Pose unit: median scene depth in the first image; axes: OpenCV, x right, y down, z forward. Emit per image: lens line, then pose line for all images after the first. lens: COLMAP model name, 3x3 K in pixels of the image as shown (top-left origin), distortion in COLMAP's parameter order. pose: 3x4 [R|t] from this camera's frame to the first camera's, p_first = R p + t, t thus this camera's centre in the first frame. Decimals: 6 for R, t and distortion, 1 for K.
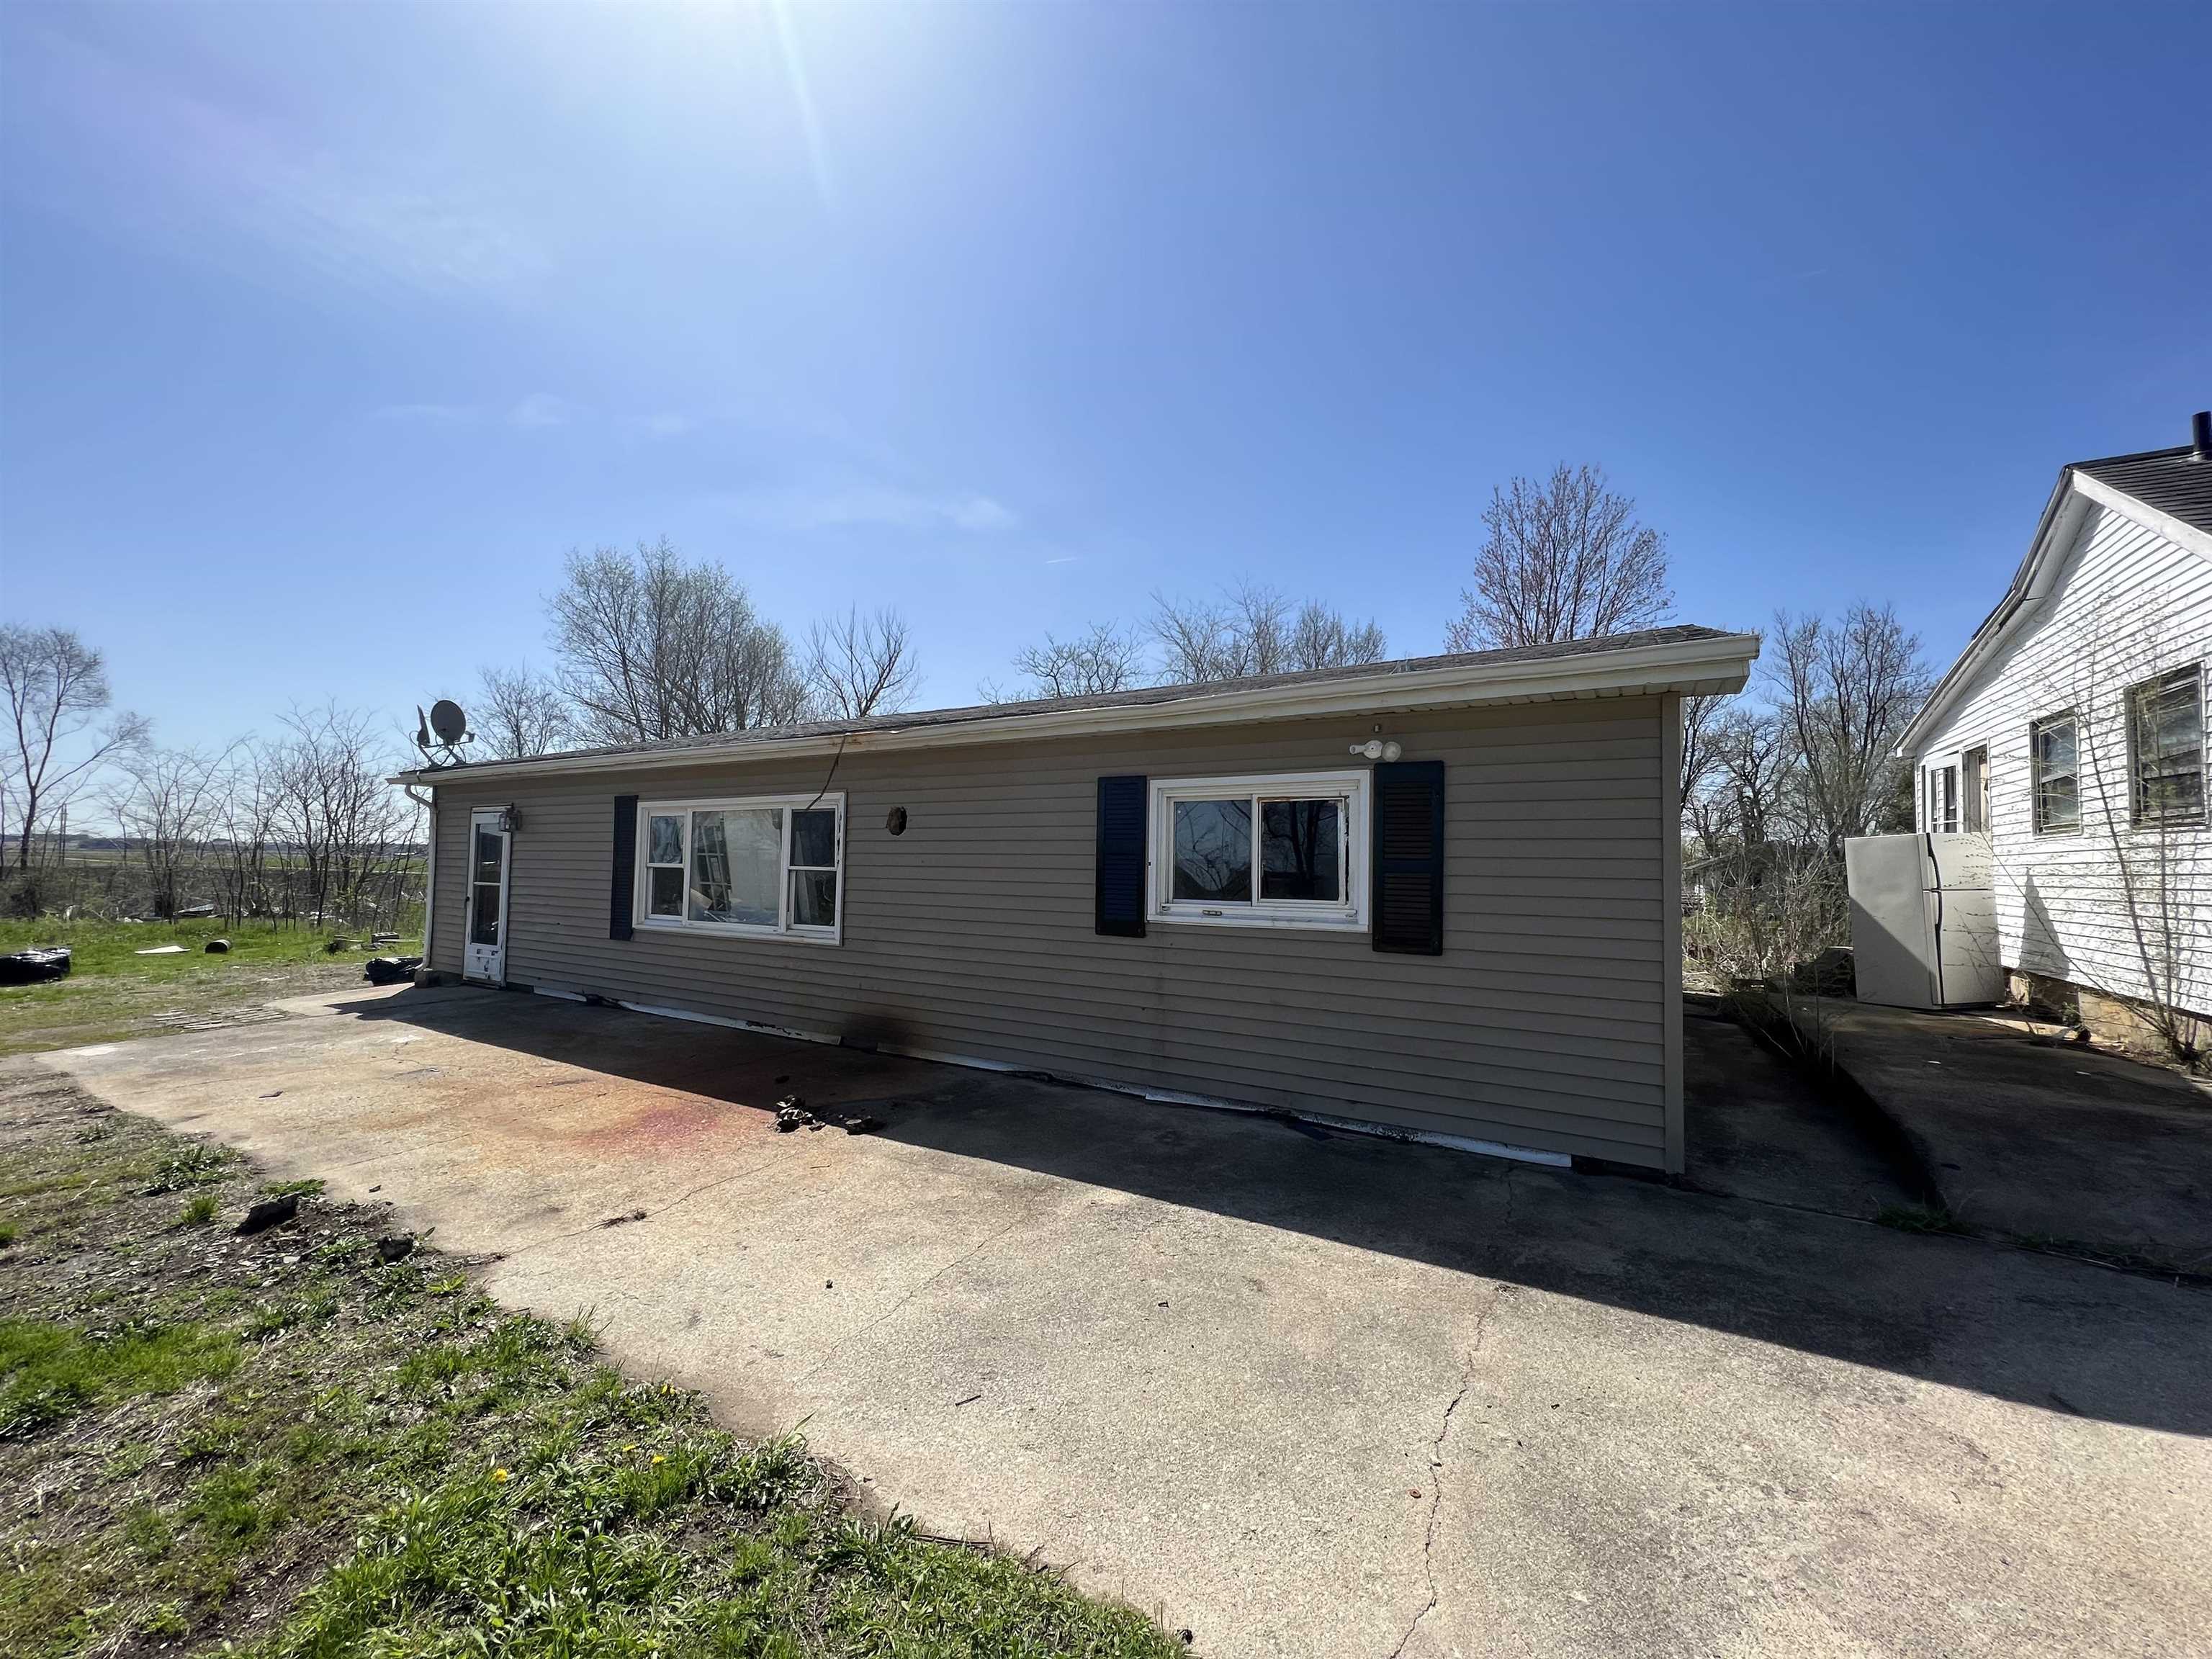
lens RADIAL K [[904.5, 0, 1106.0], [0, 904.5, 829.5], [0, 0, 1]] dist [-0.001390, 0.000199]
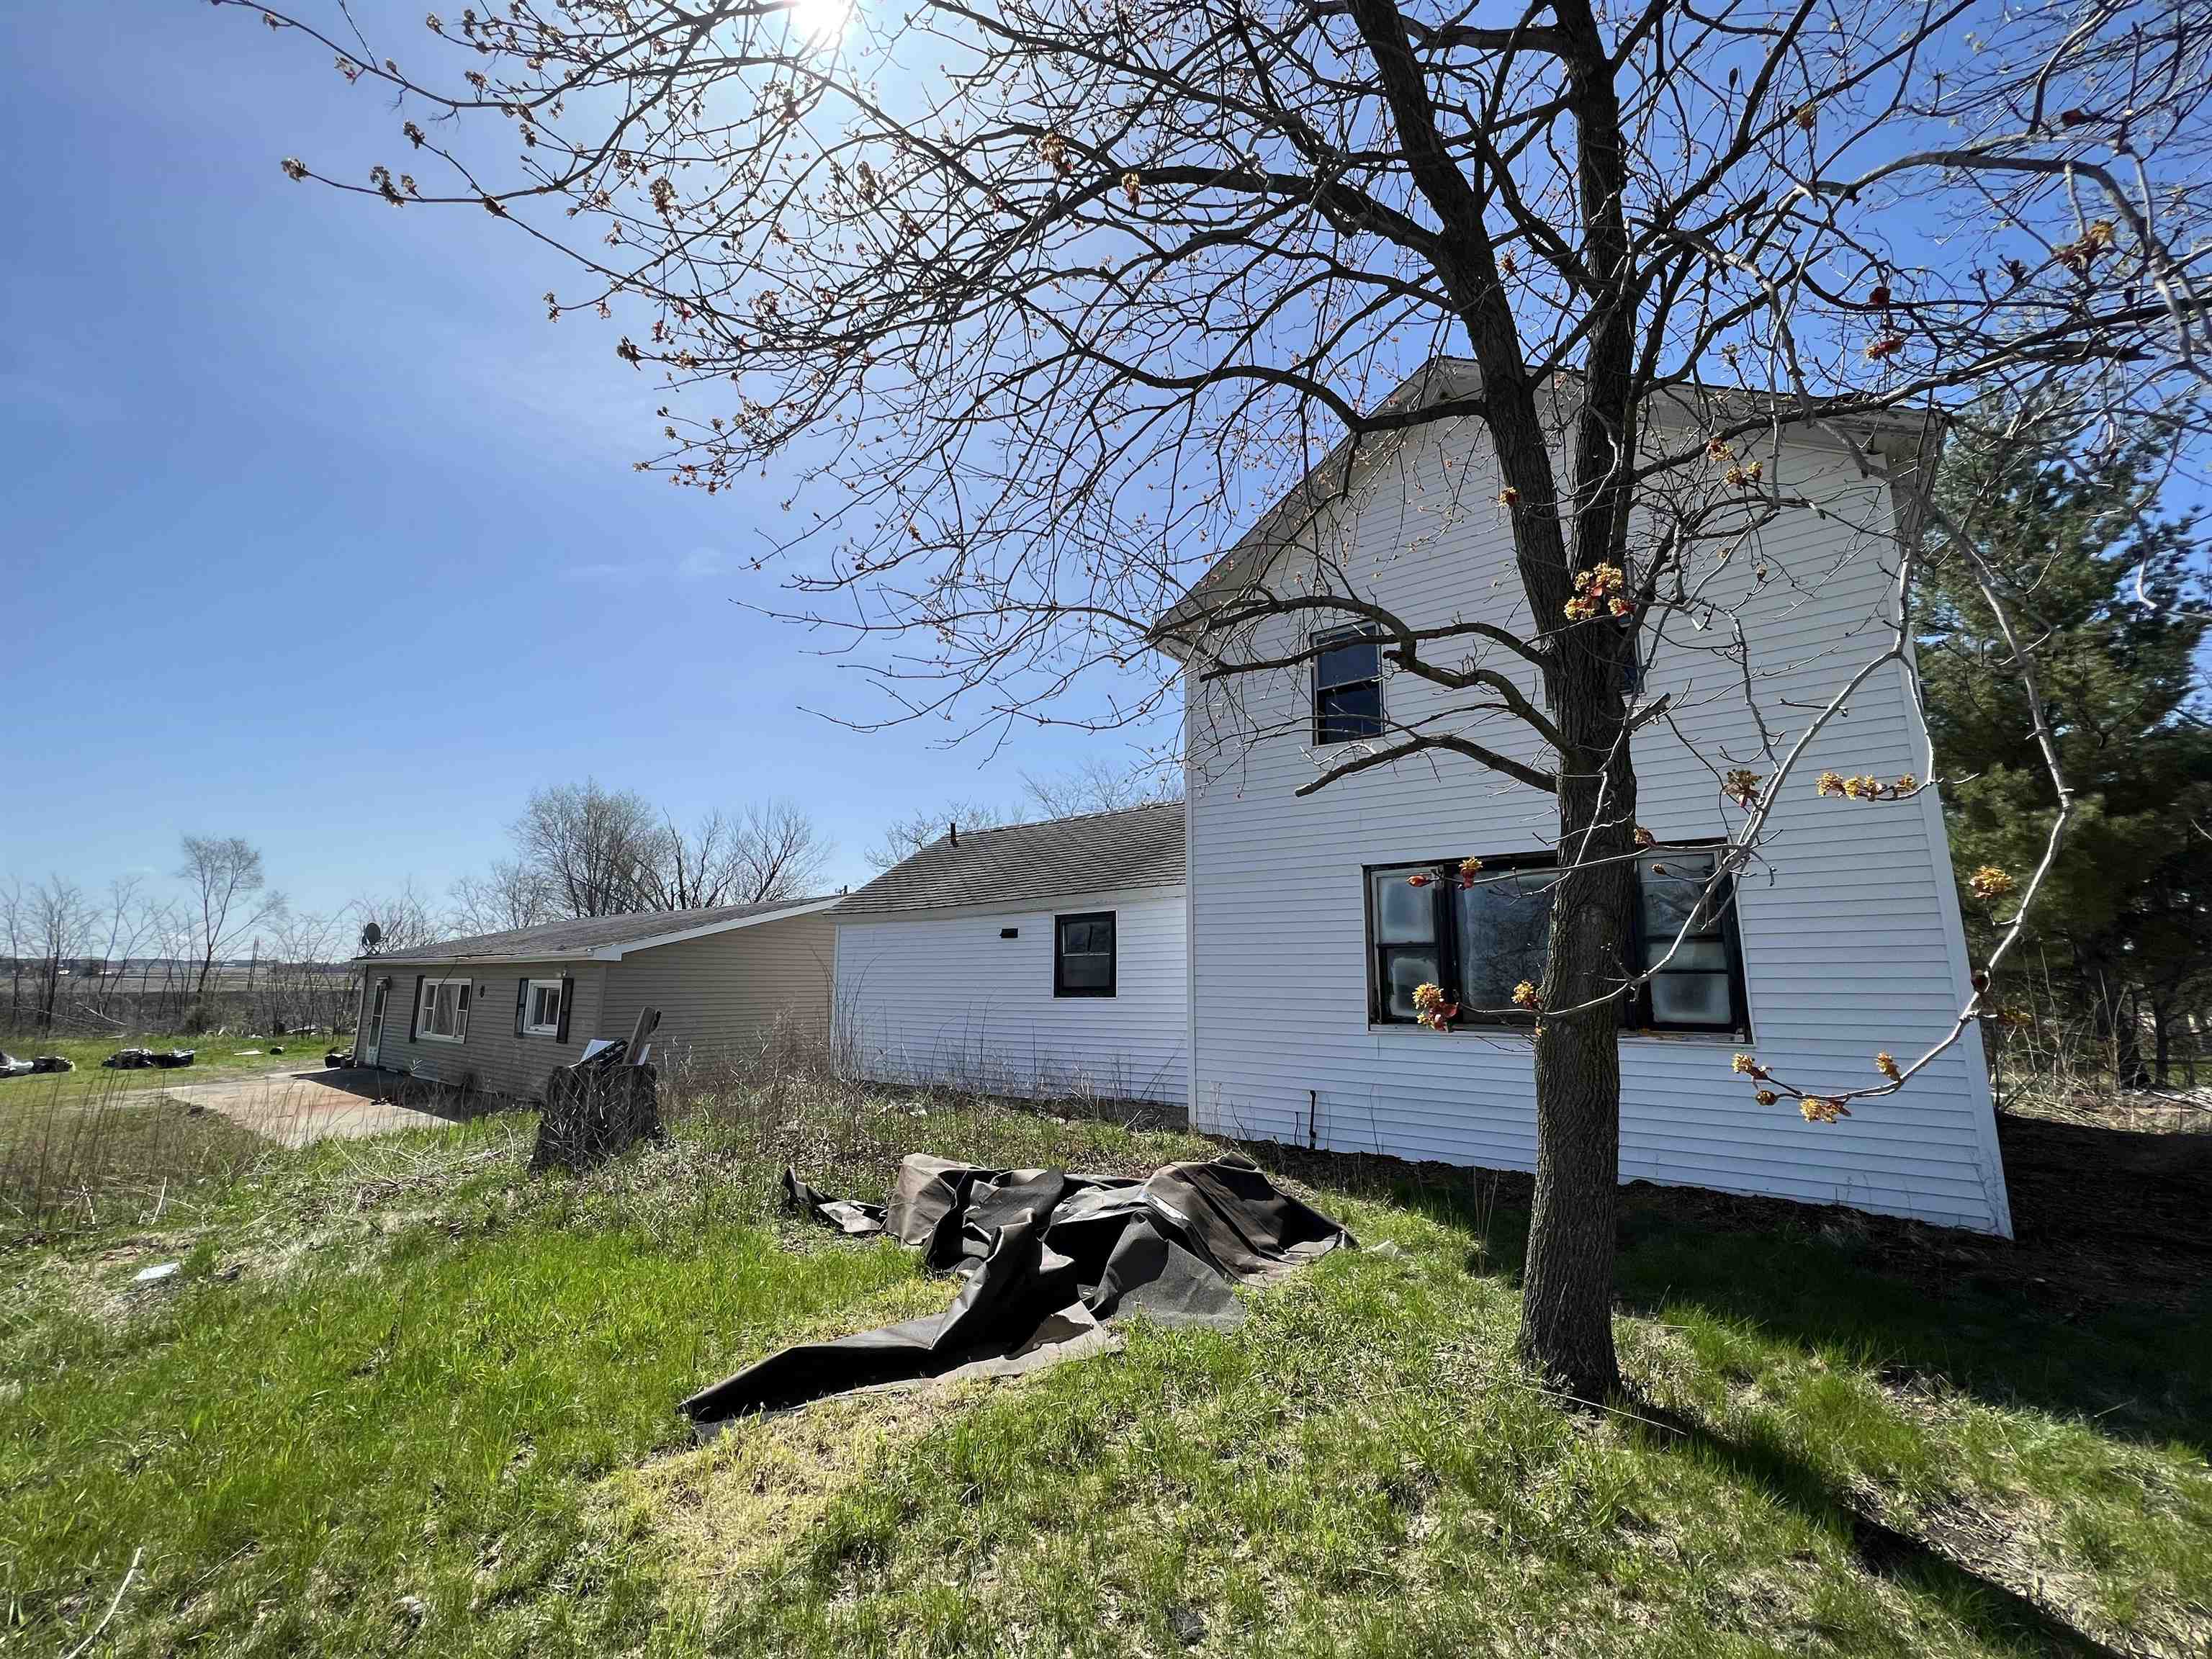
lens RADIAL K [[893.9, 0, 1106.0], [0, 893.9, 829.5], [0, 0, 1]] dist [-0.000928, -0.000325]
pose [[0.994744, -0.033626, -0.096718, 0.452346], [0.021810, 0.992447, -0.120721, -0.030368], [0.100046, 0.117977, 0.987964, -0.342850]]
